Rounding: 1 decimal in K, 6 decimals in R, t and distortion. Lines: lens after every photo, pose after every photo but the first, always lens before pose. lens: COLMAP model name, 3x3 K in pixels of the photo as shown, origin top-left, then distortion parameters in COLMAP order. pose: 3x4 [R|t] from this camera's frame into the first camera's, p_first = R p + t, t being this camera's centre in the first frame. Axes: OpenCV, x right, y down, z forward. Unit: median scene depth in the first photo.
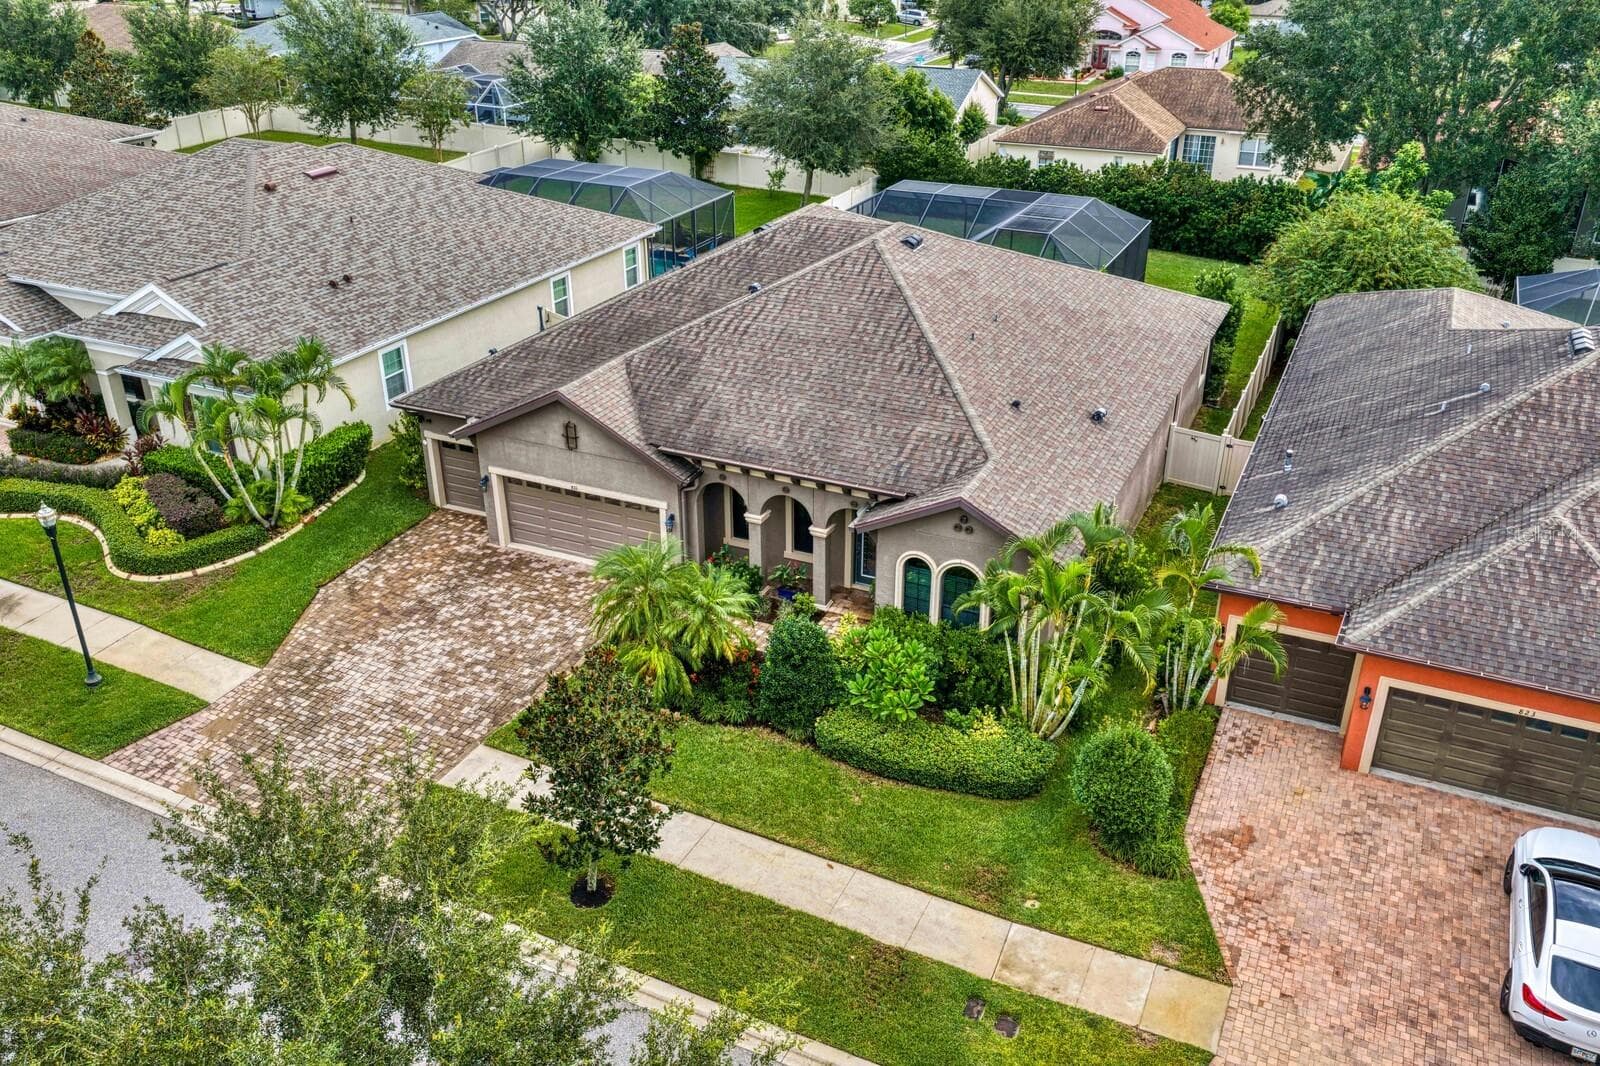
lens RADIAL K [[1312.6, 0, 802.5], [0, 1312.6, 532.0], [0, 0, 1]] dist [0.034114, -0.042989]
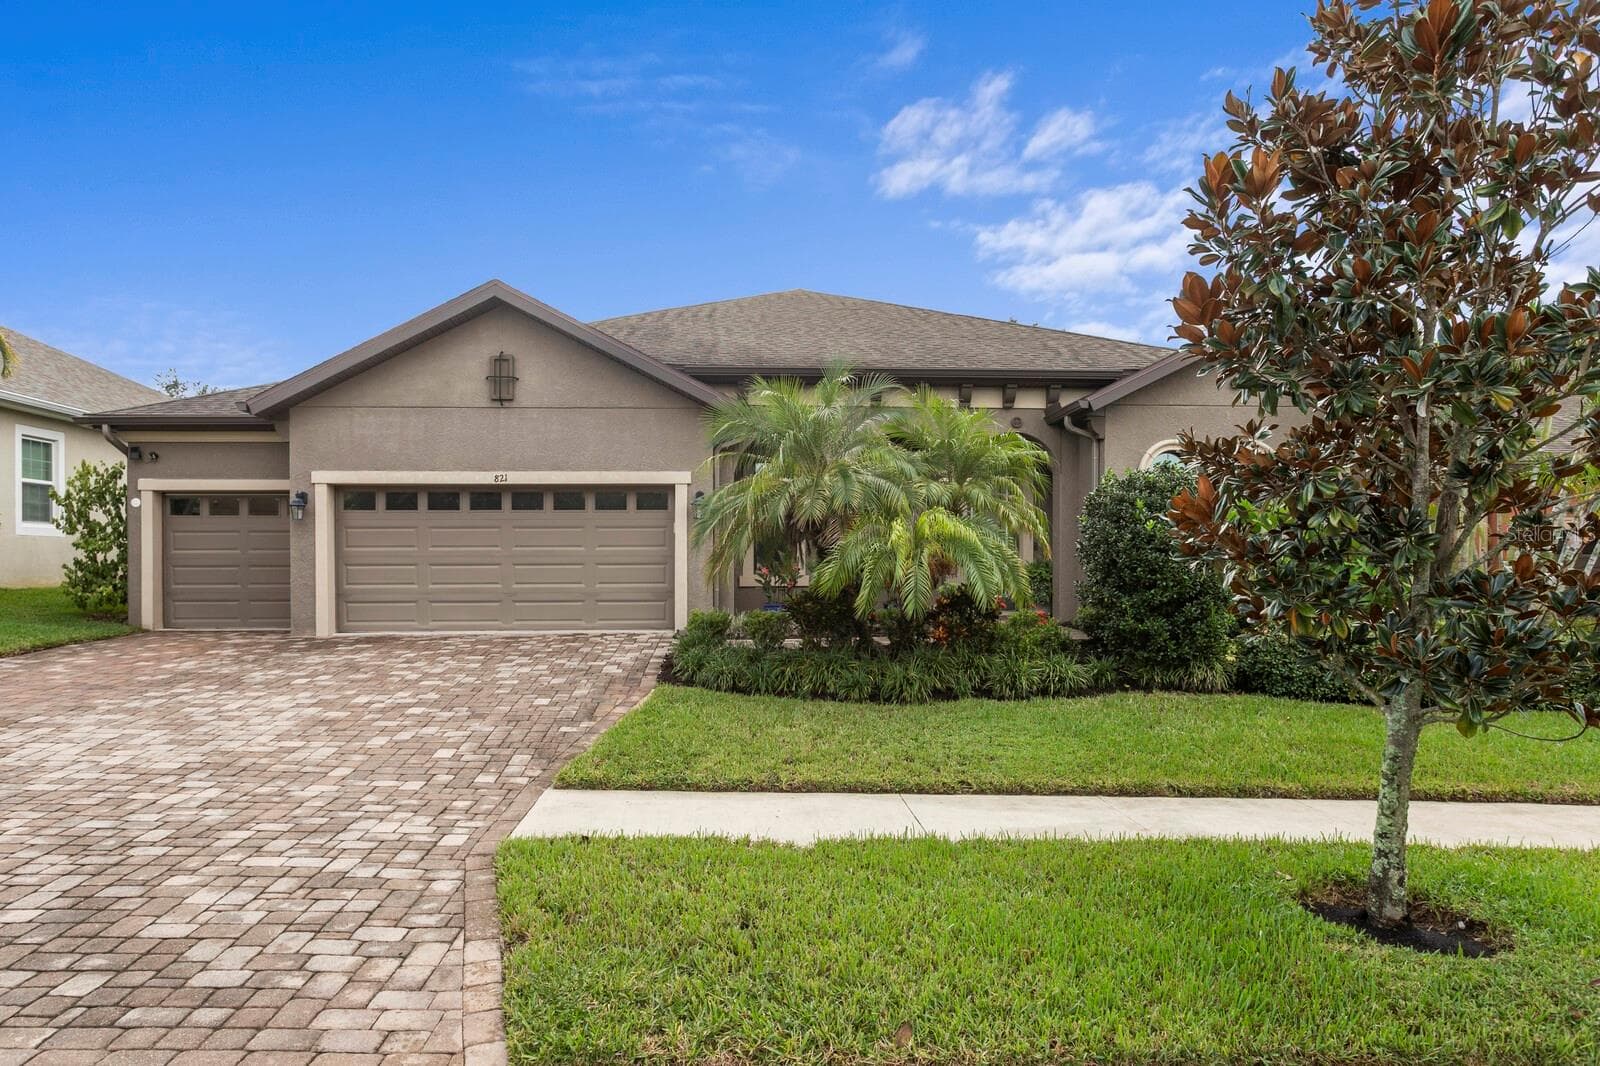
lens RADIAL K [[990.4, 0, 777.8], [0, 990.4, 572.5], [0, 0, 1]] dist [-0.007791, 0.007804]
pose [[0.885954, -0.004593, 0.463750, -0.277209], [0.207343, 0.898373, -0.387214, 0.199242], [-0.414842, 0.439209, 0.796870, 0.659862]]
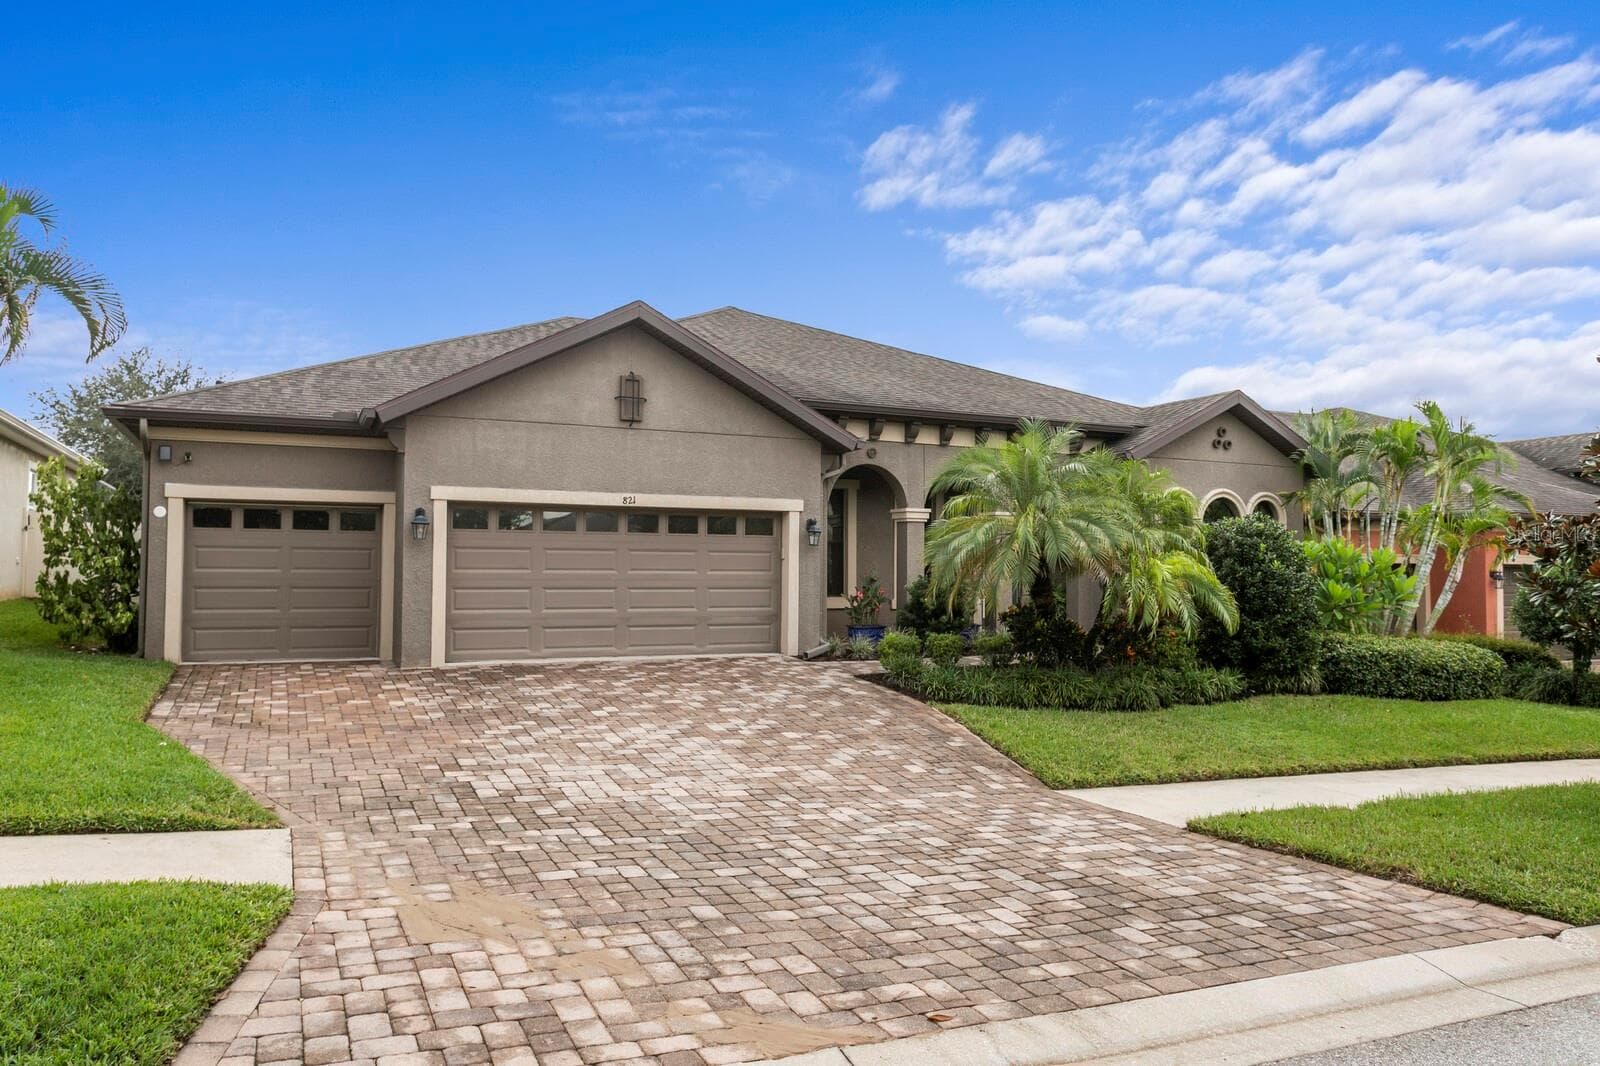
lens RADIAL K [[1095.9, 0, 777.5], [0, 1095.9, 535.3], [0, 0, 1]] dist [-0.006369, 0.006906]
pose [[0.647184, 0.031878, 0.761667, -0.503447], [0.331743, 0.887785, -0.319037, 0.152364], [-0.686367, 0.459153, 0.563985, 0.737503]]
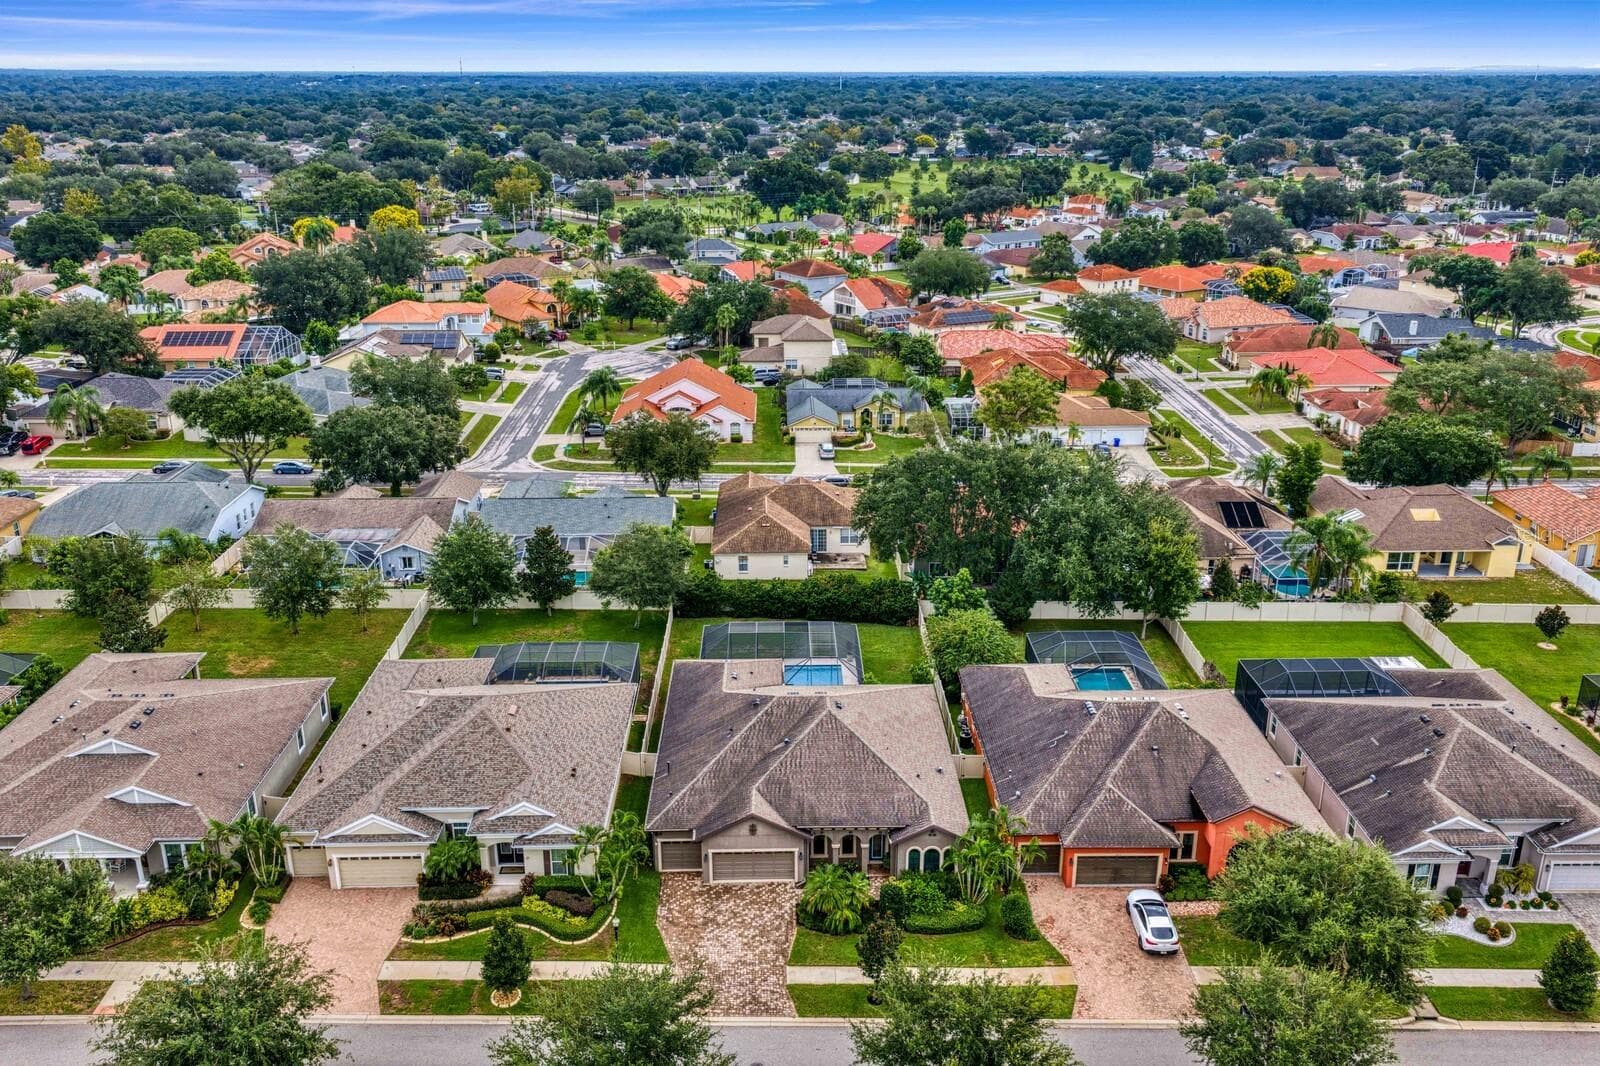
lens RADIAL K [[1312.6, 0, 806.2], [0, 1312.6, 521.1], [0, 0, 1]] dist [0.034114, -0.042989]
pose [[0.895716, -0.143959, 0.420675, -1.030807], [0.197490, 0.976496, -0.086337, -0.401984], [-0.398359, 0.160412, 0.903094, -1.293674]]
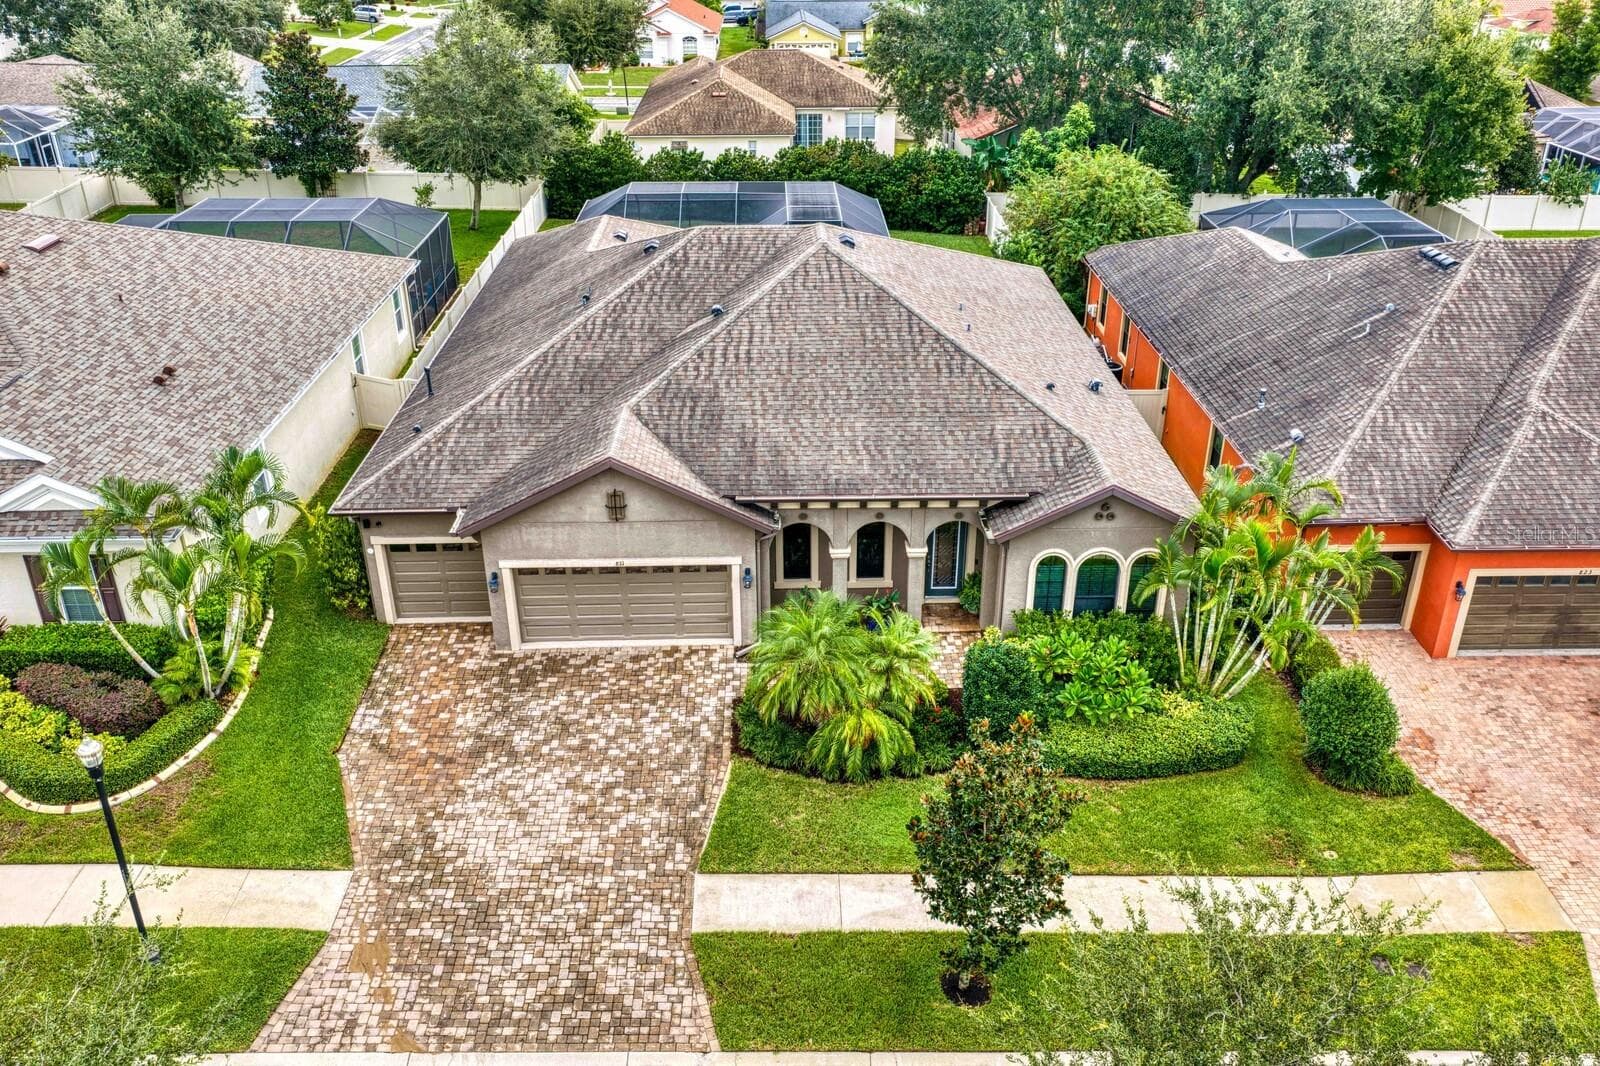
lens RADIAL K [[1312.6, 0, 806.8], [0, 1312.6, 533.3], [0, 0, 1]] dist [0.034114, -0.042989]
pose [[0.895072, -0.204042, 0.396502, -0.422396], [0.200594, 0.978365, 0.050646, -0.075845], [-0.398257, 0.034204, 0.916636, 0.157093]]
